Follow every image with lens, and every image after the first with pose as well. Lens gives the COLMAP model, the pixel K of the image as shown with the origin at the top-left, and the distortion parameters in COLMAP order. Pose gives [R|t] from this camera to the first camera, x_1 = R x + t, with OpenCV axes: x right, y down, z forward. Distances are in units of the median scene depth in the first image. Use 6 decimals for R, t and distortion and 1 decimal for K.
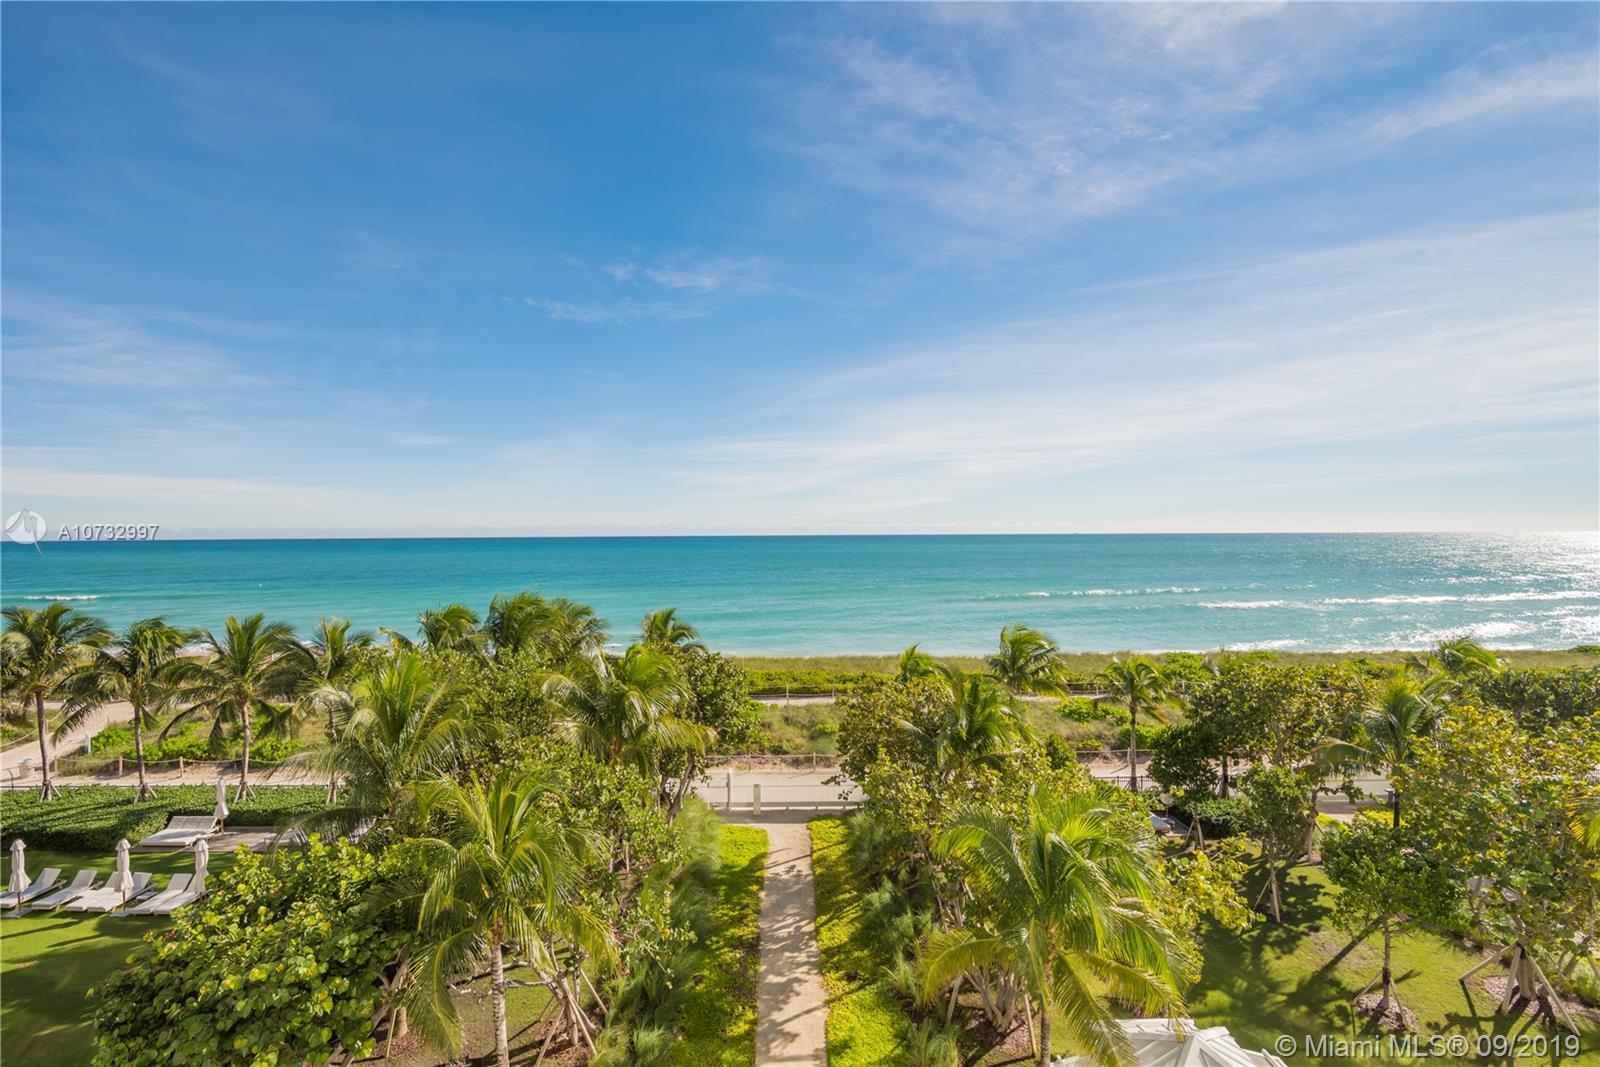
lens RADIAL K [[745.2, 0, 798.2], [0, 745.2, 551.8], [0, 0, 1]] dist [0.005794, -0.004361]
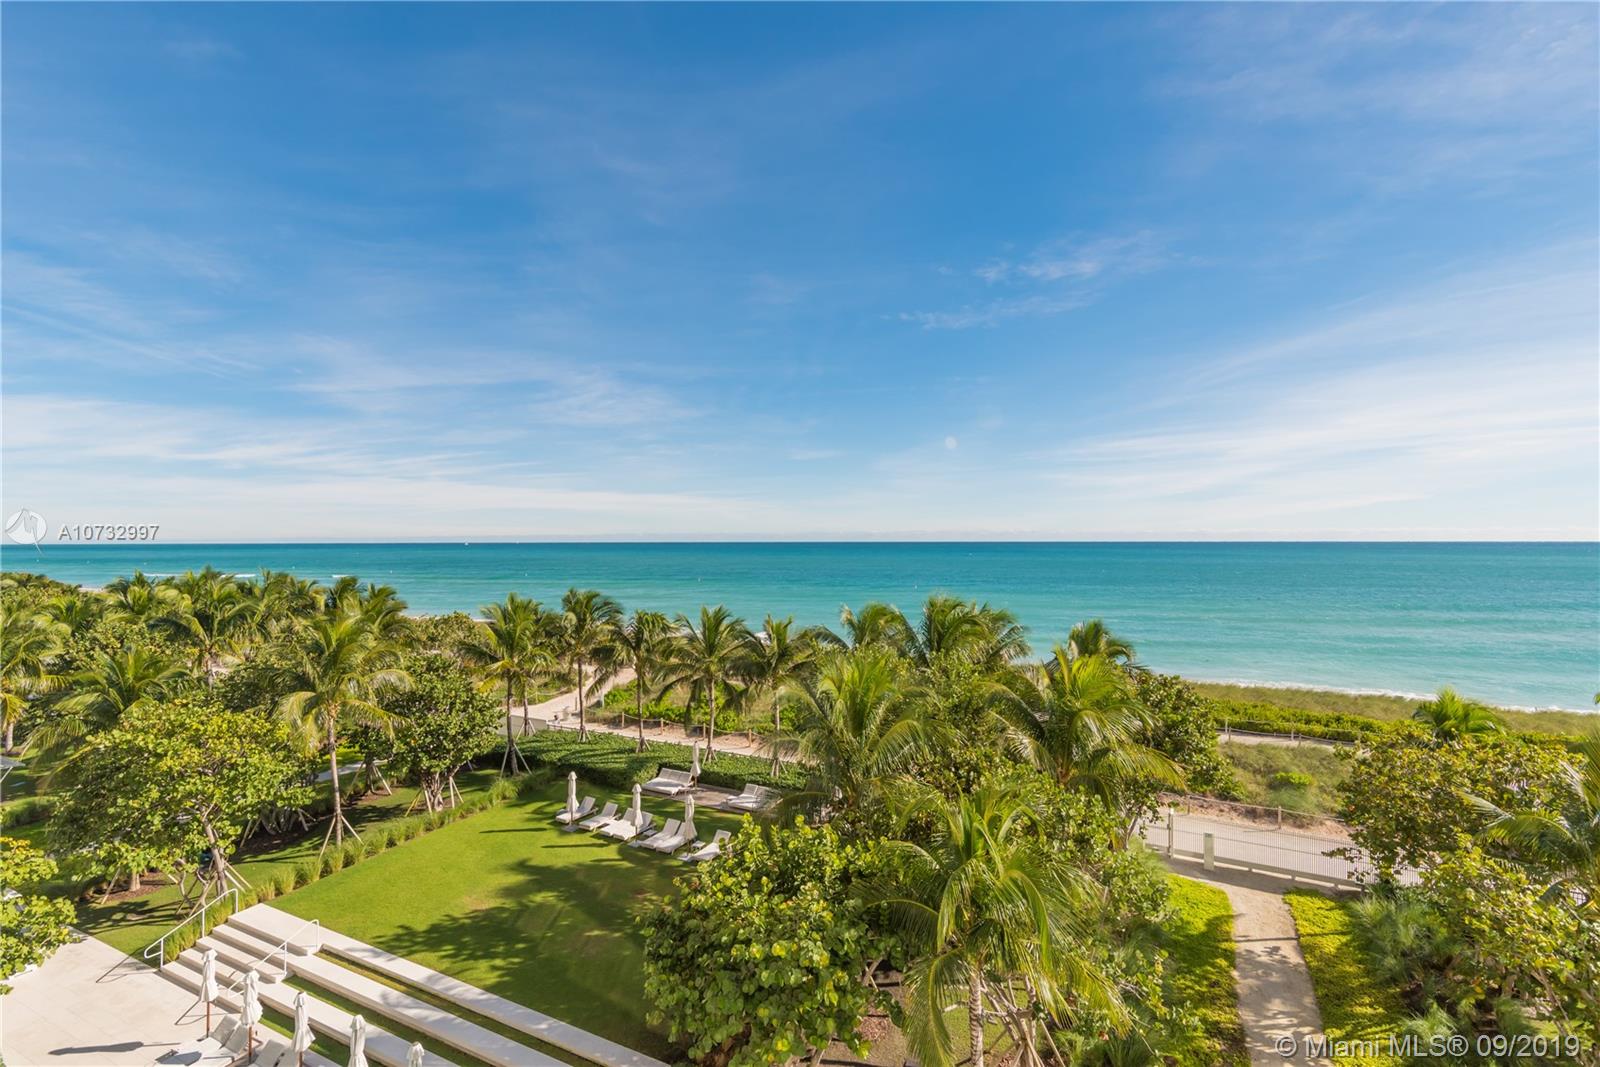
lens RADIAL K [[739.0, 0, 795.6], [0, 739.0, 572.0], [0, 0, 1]] dist [0.046736, -0.000245]
pose [[0.885158, 0.025193, -0.464608, -0.099934], [-0.015835, 0.999586, 0.024033, 0.003014], [0.465021, -0.013916, 0.885190, 0.037484]]
